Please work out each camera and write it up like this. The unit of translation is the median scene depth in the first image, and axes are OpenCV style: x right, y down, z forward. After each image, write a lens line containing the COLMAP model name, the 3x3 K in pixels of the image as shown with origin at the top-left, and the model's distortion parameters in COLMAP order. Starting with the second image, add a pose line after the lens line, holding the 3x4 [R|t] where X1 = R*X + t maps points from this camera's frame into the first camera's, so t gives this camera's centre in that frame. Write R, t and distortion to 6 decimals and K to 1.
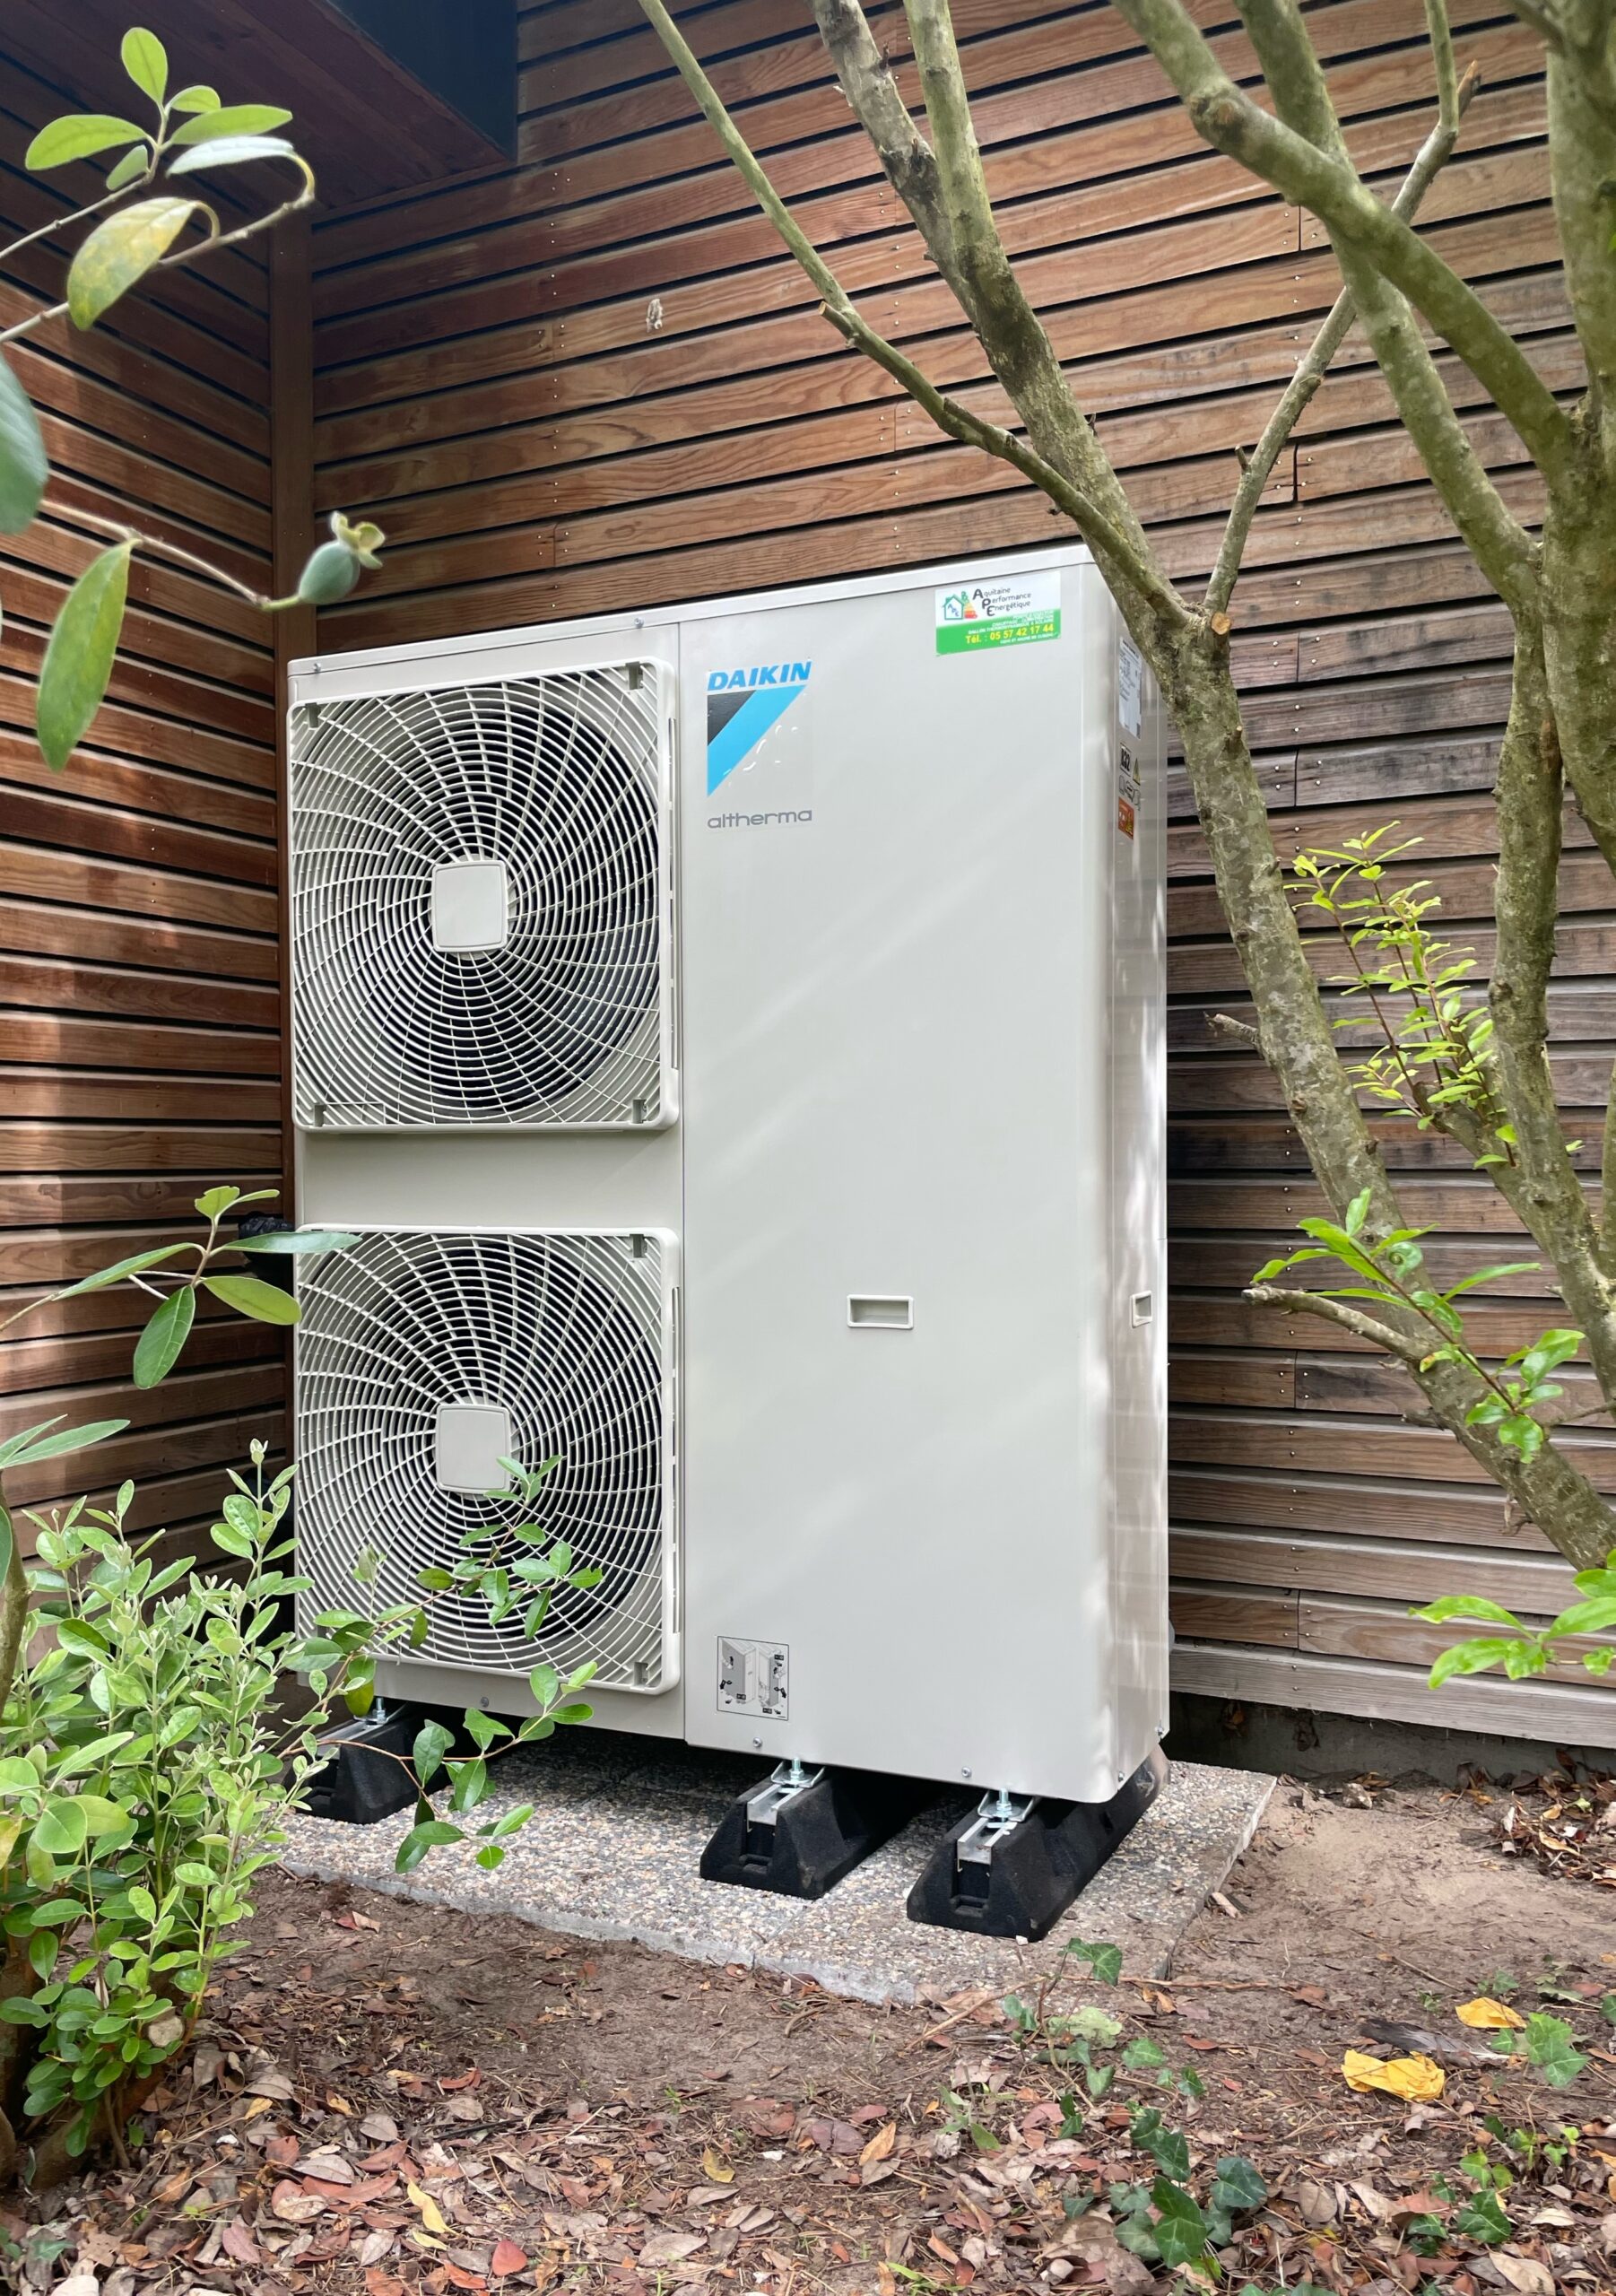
lens RADIAL K [[1780.6, 0, 816.9], [0, 1780.6, 1129.9], [0, 0, 1]] dist [0.038278, -0.038473]
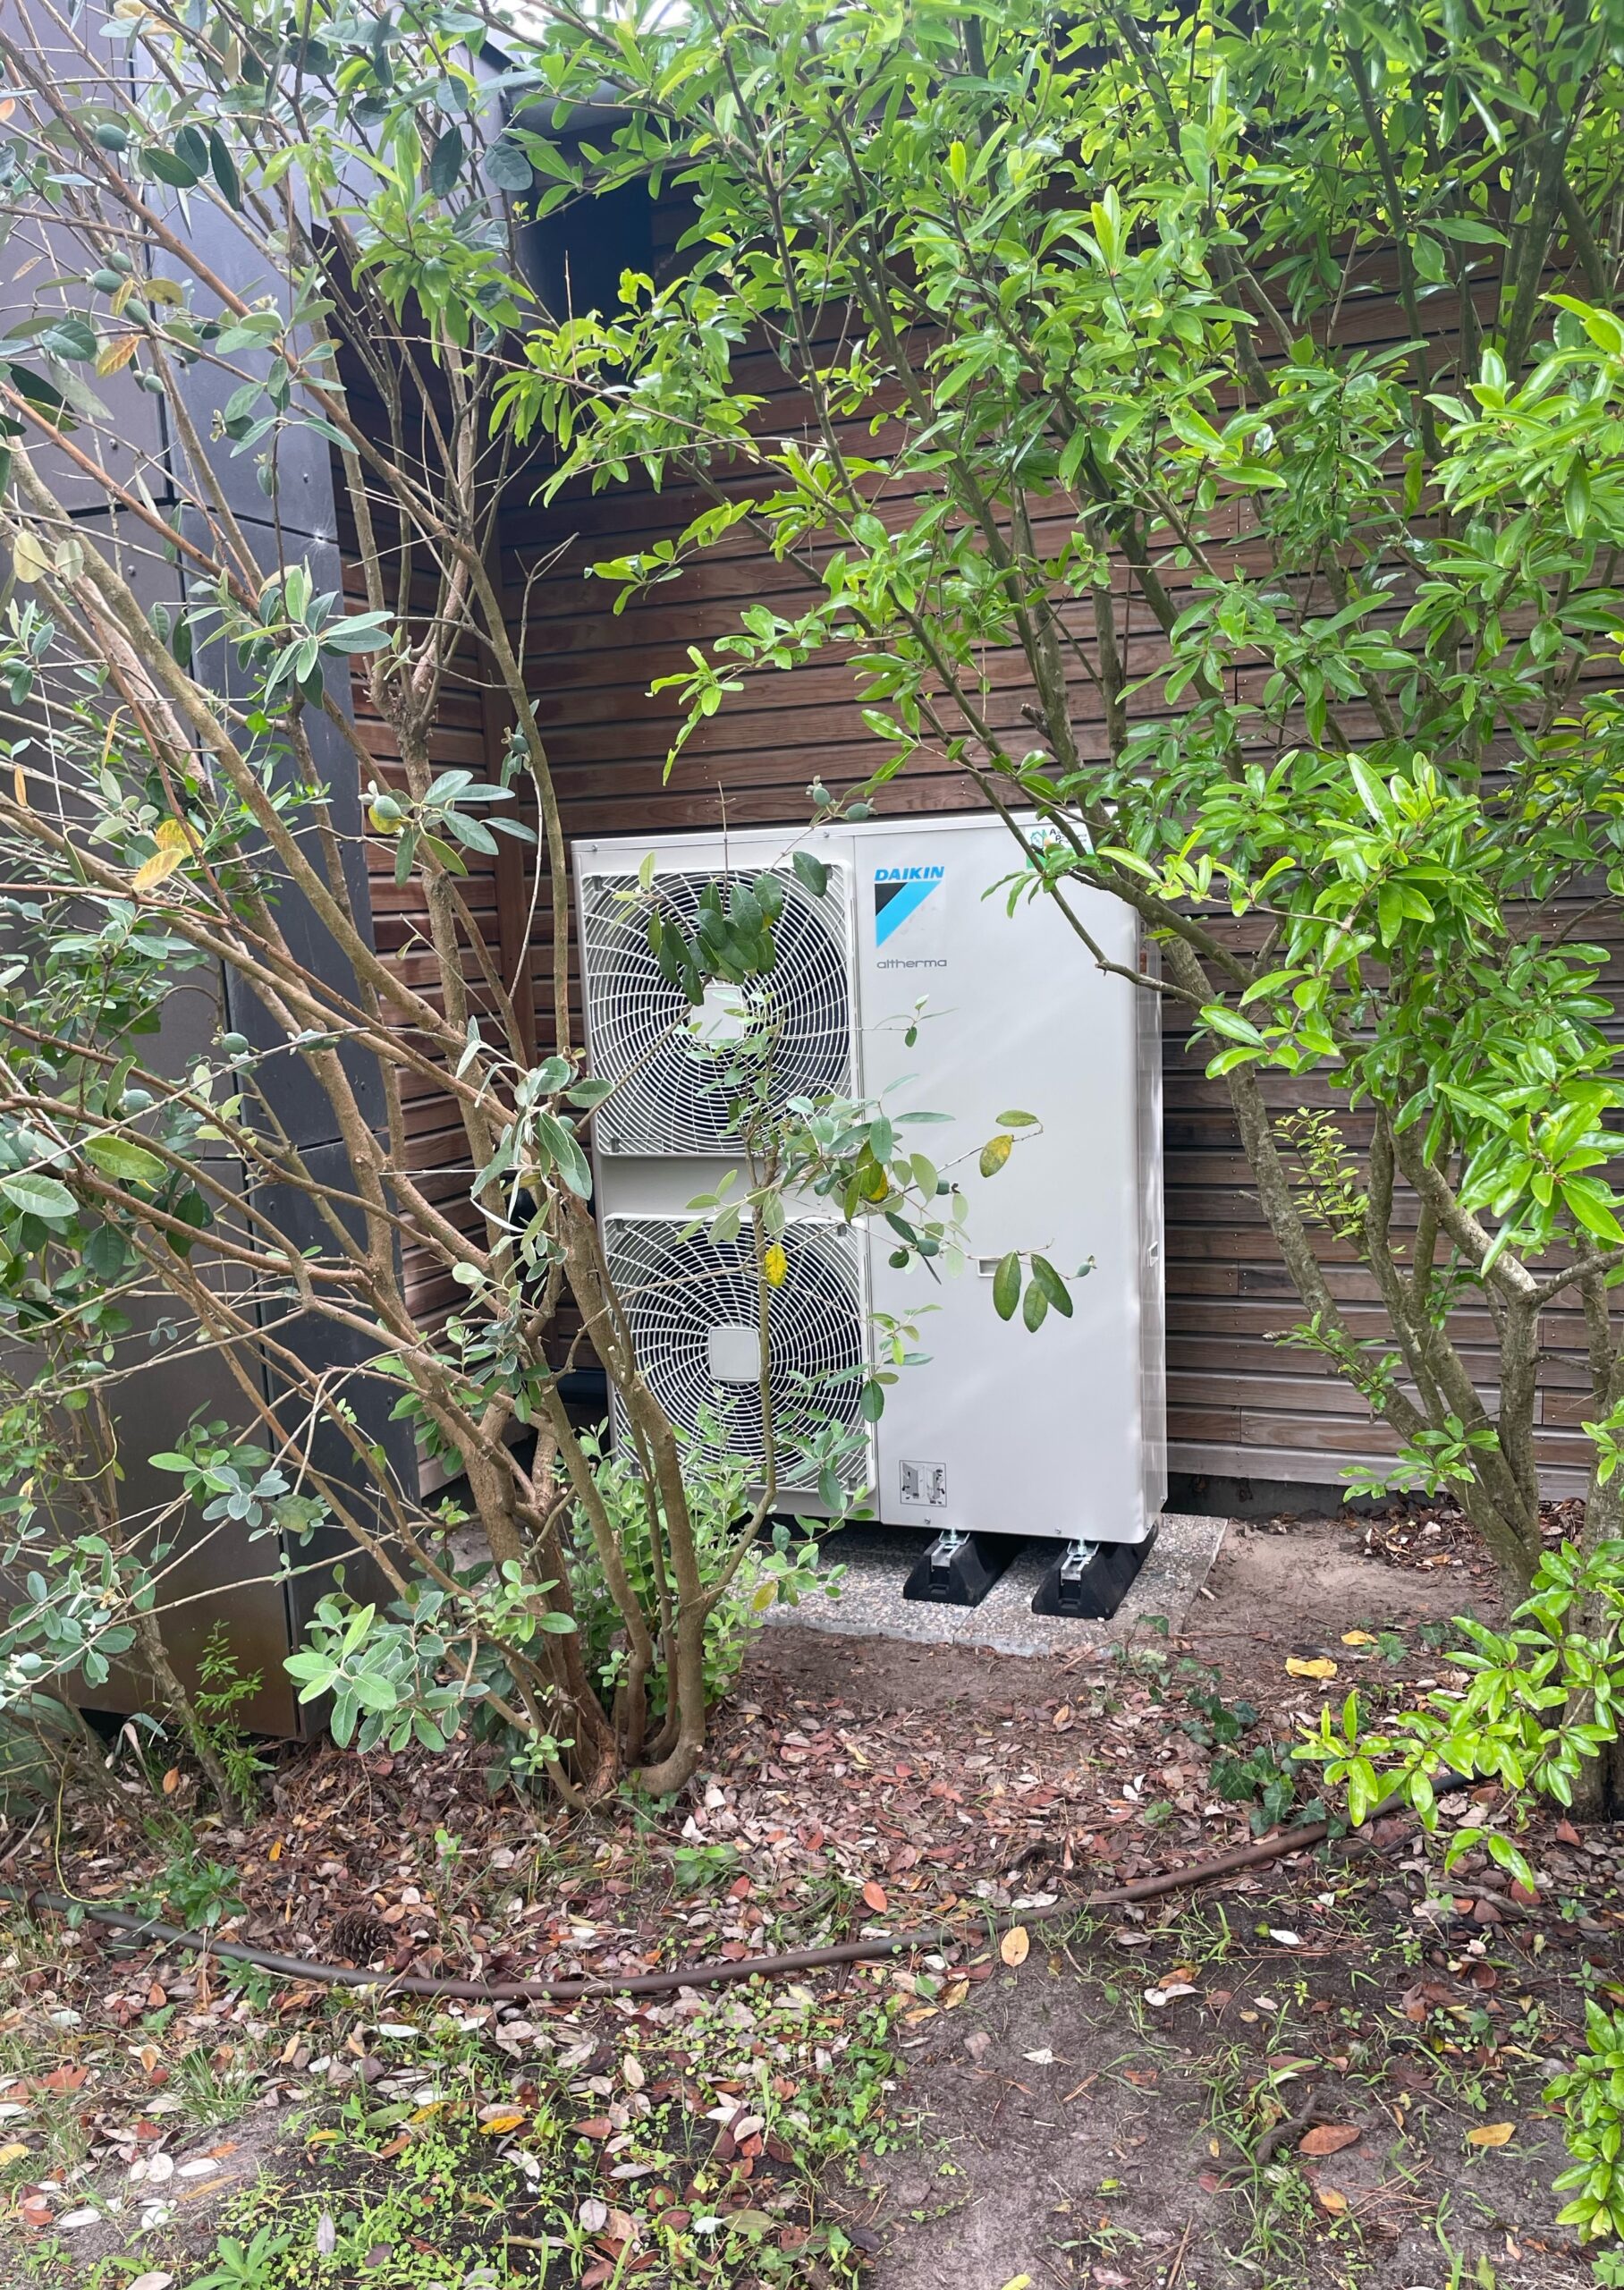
lens RADIAL K [[1775.8, 0, 806.8], [0, 1775.8, 1161.6], [0, 0, 1]] dist [0.038278, -0.038473]
pose [[0.996868, -0.049612, 0.061582, -0.241379], [0.039992, 0.988082, 0.148640, -0.249149], [-0.068223, -0.145711, 0.986972, -0.605096]]
